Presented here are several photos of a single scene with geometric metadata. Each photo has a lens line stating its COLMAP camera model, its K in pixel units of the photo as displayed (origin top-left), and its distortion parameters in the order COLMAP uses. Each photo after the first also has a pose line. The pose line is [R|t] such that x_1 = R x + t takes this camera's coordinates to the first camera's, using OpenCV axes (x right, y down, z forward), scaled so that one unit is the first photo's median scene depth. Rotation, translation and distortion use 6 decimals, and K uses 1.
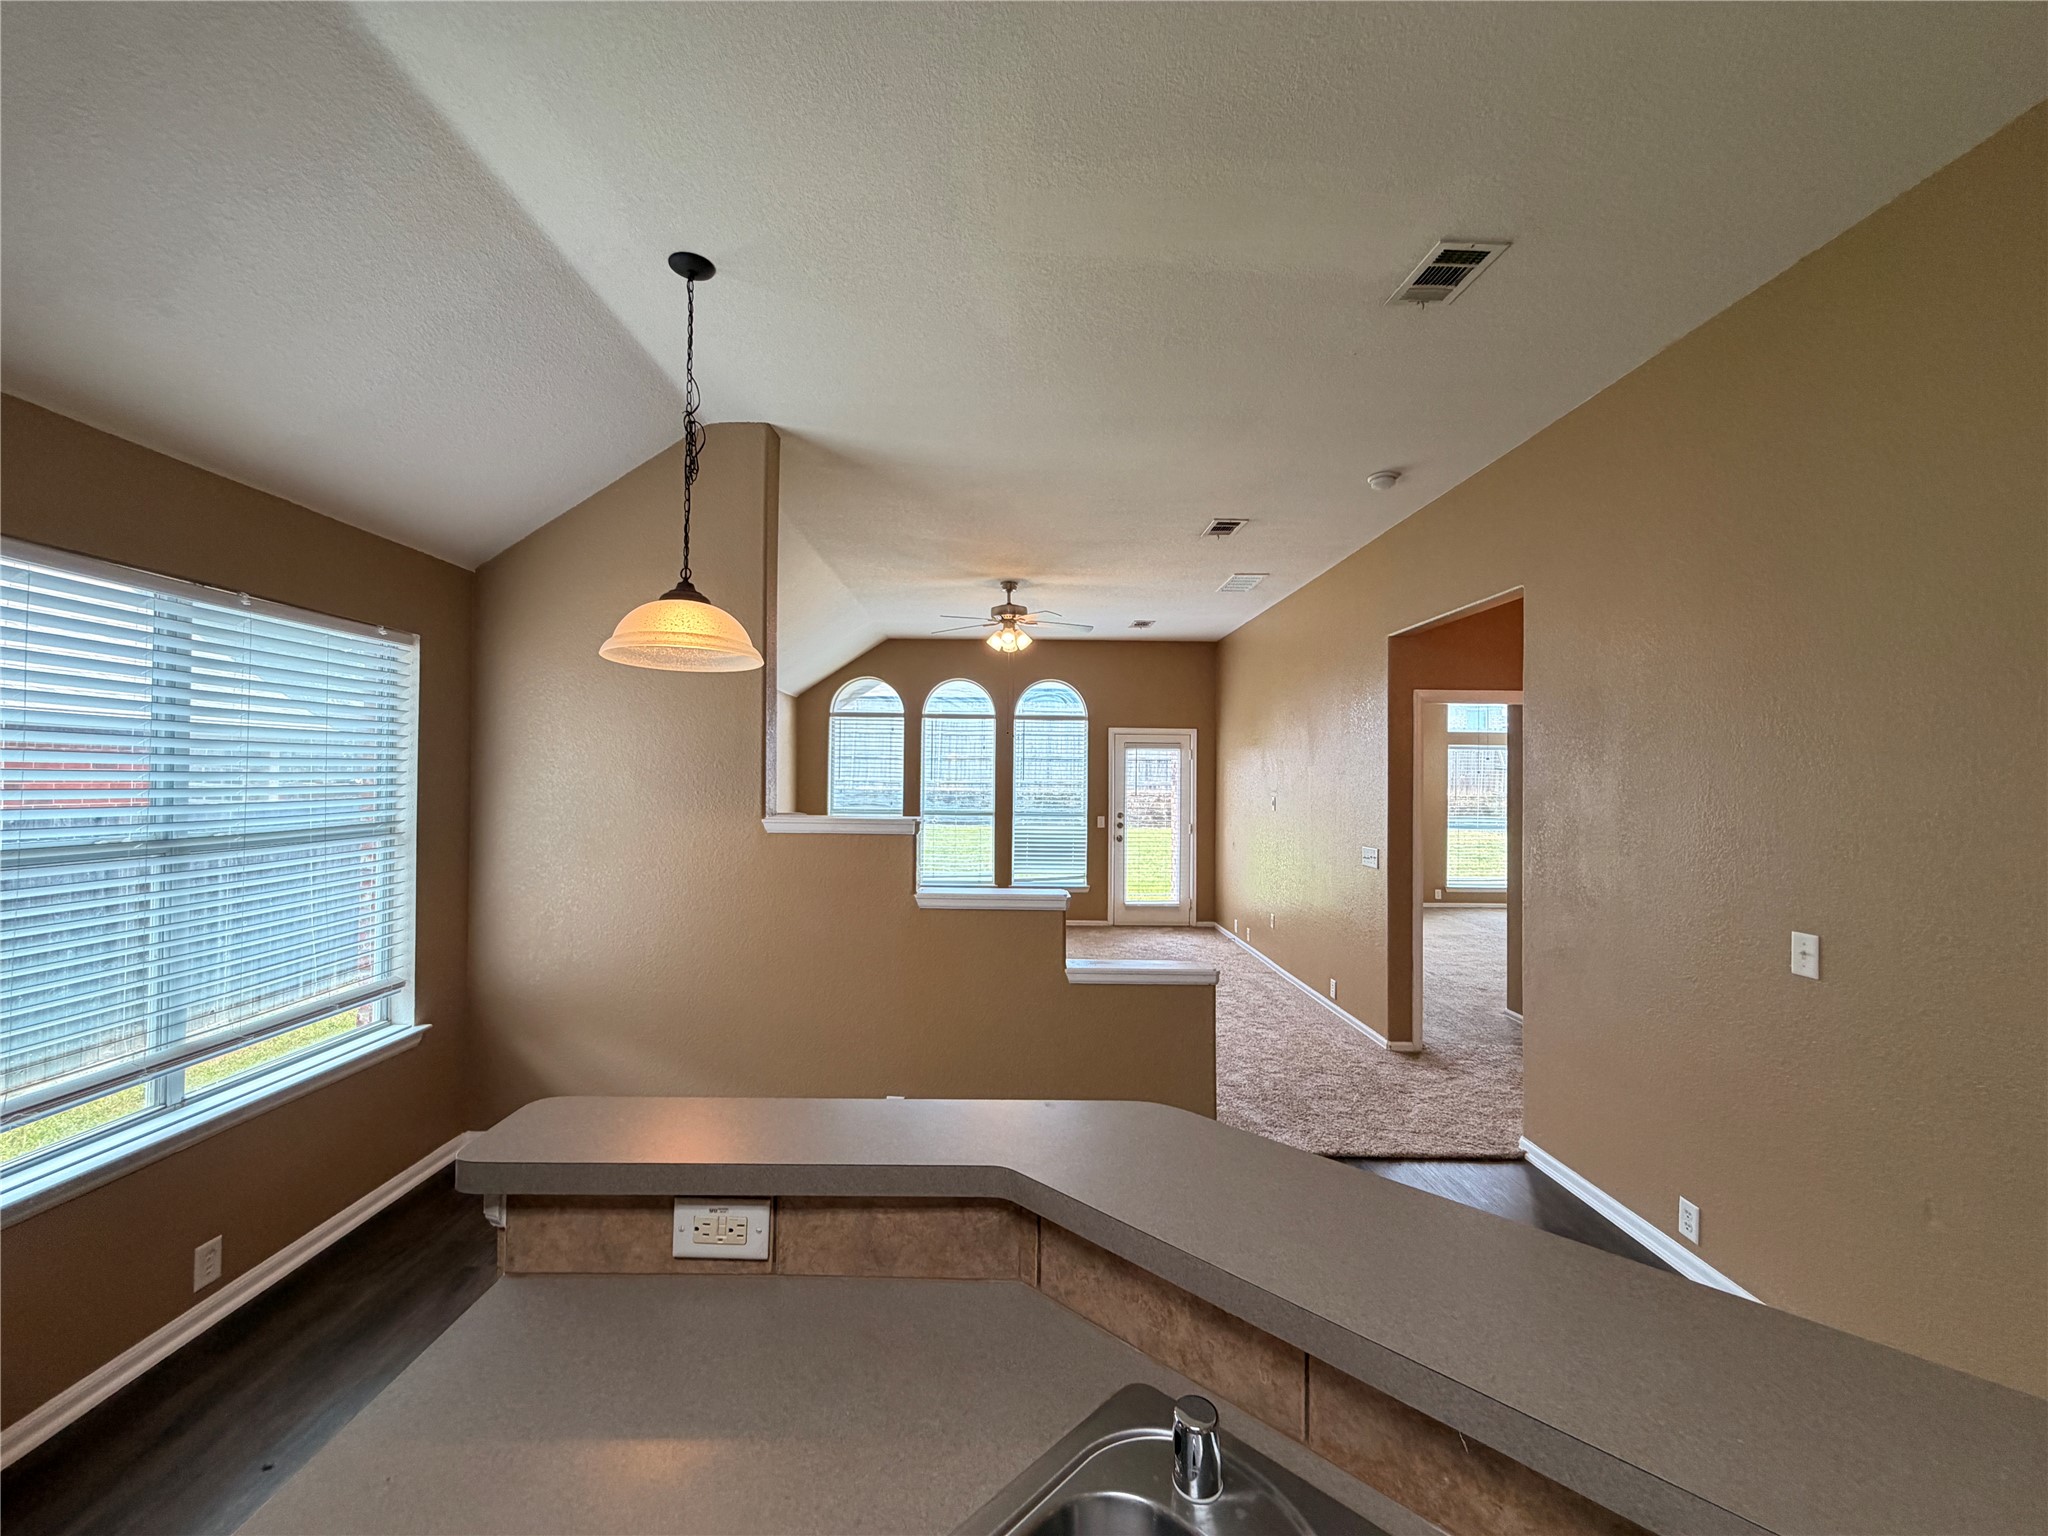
lens RADIAL K [[819.9, 0, 1022.3], [0, 819.9, 776.2], [0, 0, 1]] dist [0.002529, -0.000570]
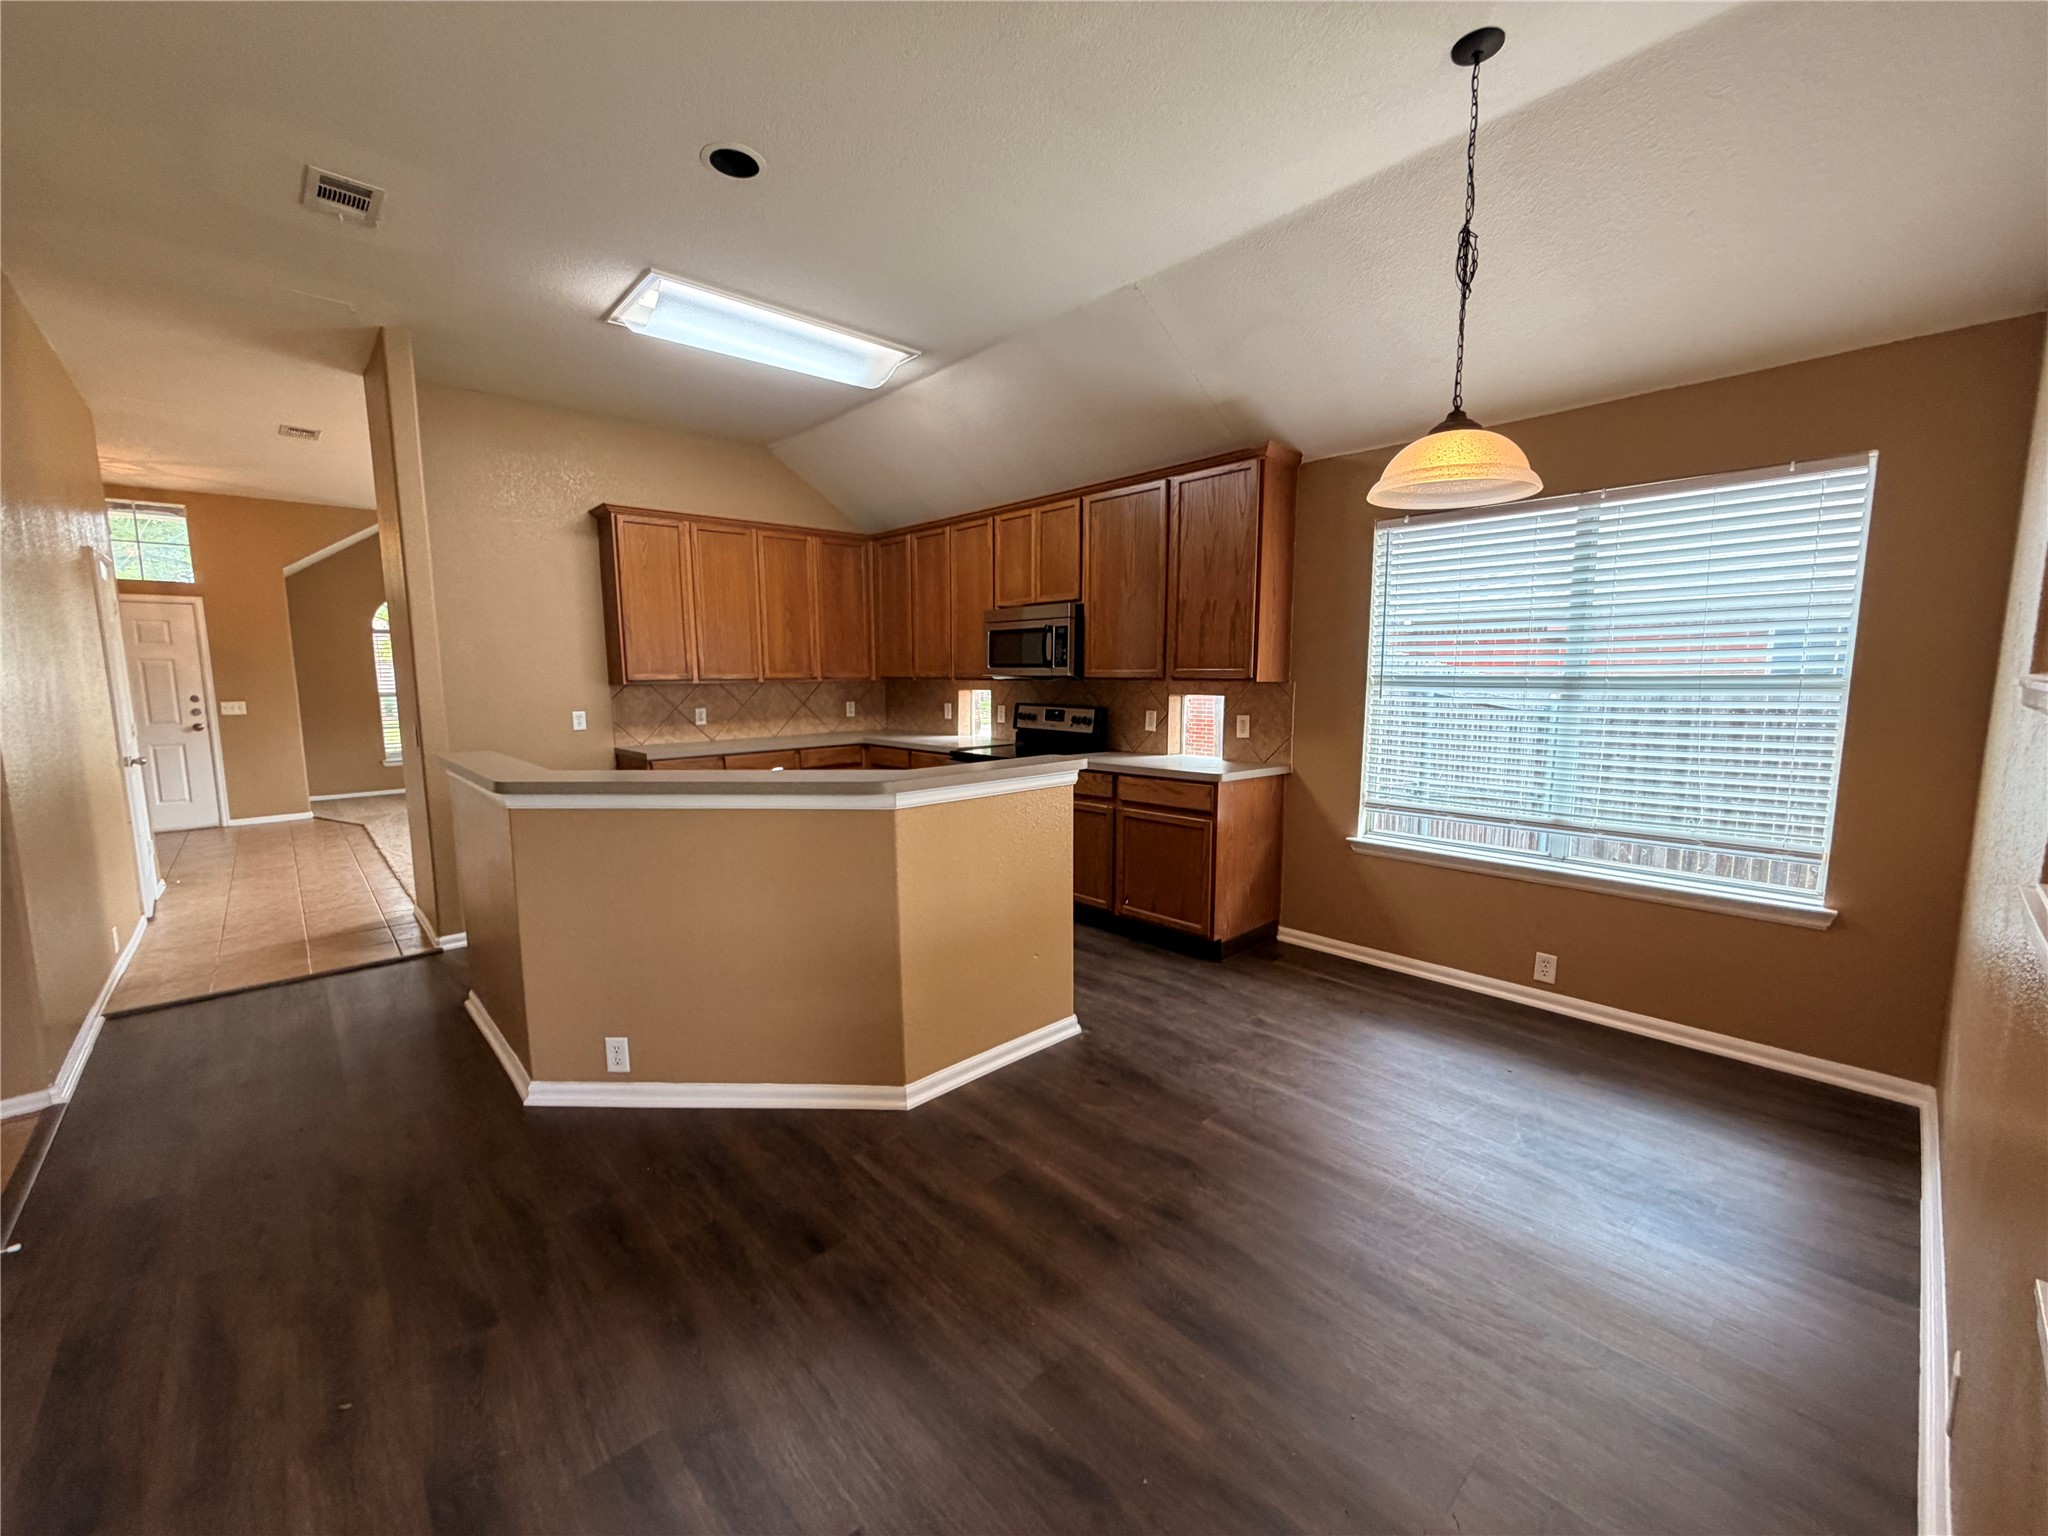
lens RADIAL K [[819.9, 0, 1010.9], [0, 819.9, 767.9], [0, 0, 1]] dist [0.002529, -0.000570]
pose [[-0.749484, 0.067902, -0.658531, 0.173994], [-0.002427, 0.994438, 0.105300, 0.021961], [0.662018, 0.080519, -0.745150, 0.372825]]
